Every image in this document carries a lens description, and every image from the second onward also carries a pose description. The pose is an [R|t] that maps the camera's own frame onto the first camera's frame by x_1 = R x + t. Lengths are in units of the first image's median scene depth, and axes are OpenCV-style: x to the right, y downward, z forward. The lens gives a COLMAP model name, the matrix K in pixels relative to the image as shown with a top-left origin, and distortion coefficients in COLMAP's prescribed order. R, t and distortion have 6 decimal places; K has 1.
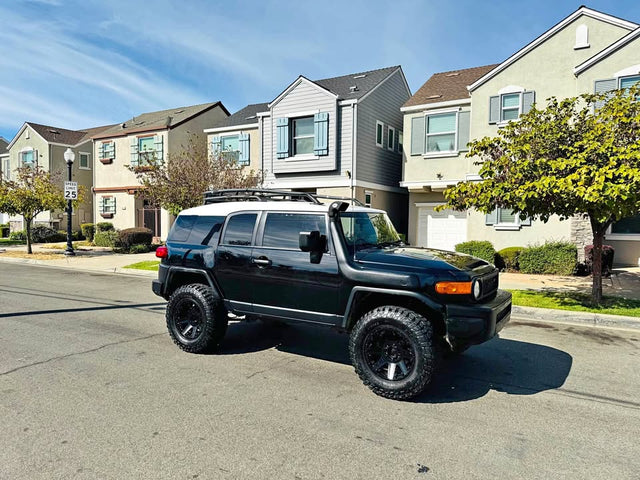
lens RADIAL K [[450.4, 0, 317.6], [0, 450.4, 243.4], [0, 0, 1]] dist [0.056679, -0.068891]
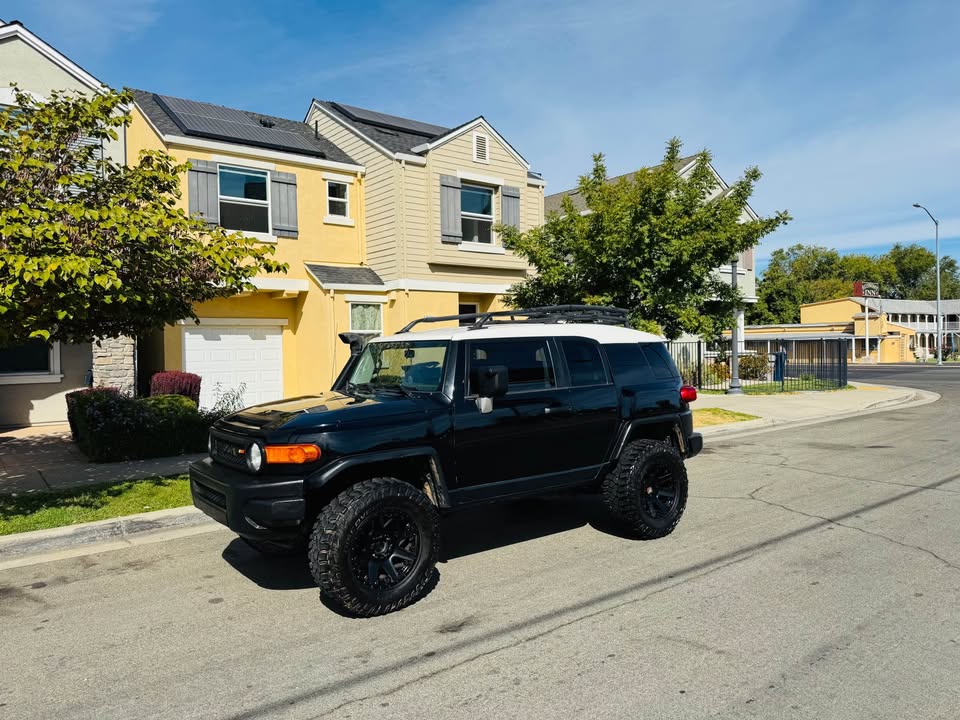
lens RADIAL K [[675.6, 0, 480.3], [0, 675.6, 360.9], [0, 0, 1]] dist [0.056679, -0.068891]
pose [[0.357587, -0.039059, 0.933063, 0.069278], [0.067044, 0.997621, 0.016067, -0.009238], [-0.931470, 0.056811, 0.359355, 0.108193]]
